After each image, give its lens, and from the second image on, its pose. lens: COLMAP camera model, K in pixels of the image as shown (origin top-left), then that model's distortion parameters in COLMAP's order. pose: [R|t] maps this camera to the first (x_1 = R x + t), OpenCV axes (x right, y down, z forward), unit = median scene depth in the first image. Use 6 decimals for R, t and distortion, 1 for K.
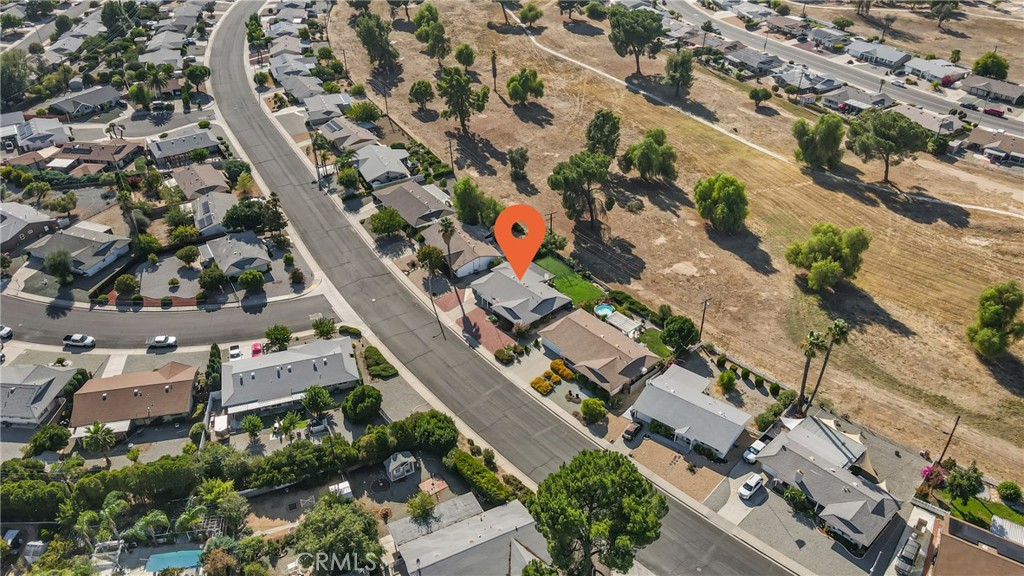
lens RADIAL K [[761.4, 0, 507.6], [0, 761.4, 290.4], [0, 0, 1]] dist [0.009094, 0.005359]
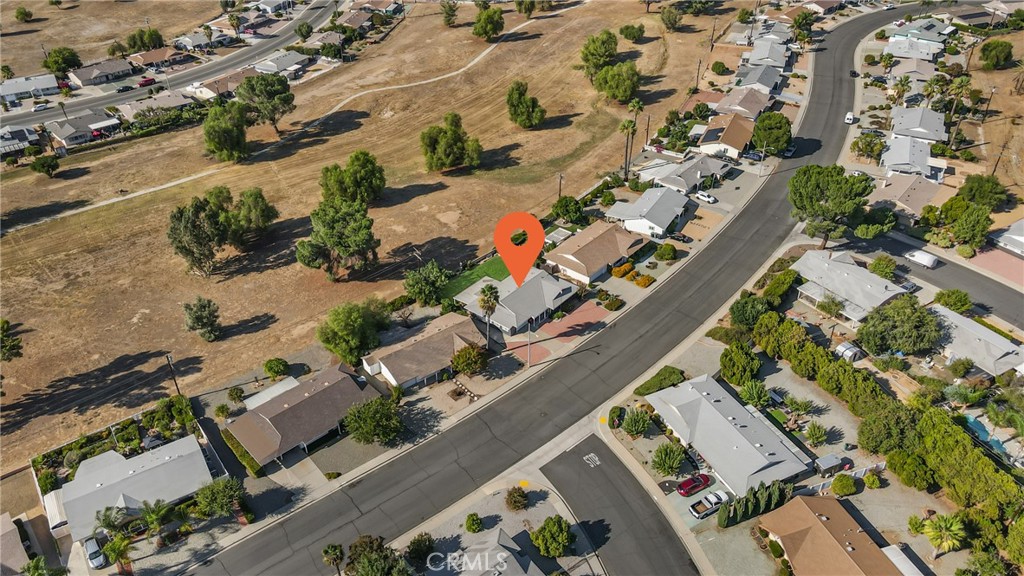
lens RADIAL K [[752.0, 0, 505.4], [0, 752.0, 288.3], [0, 0, 1]] dist [0.017971, 0.005871]
pose [[-0.140264, -0.558584, 0.817503, -0.771684], [0.575462, 0.625898, 0.526399, -0.526561], [-0.805711, 0.544276, 0.233653, 0.818153]]
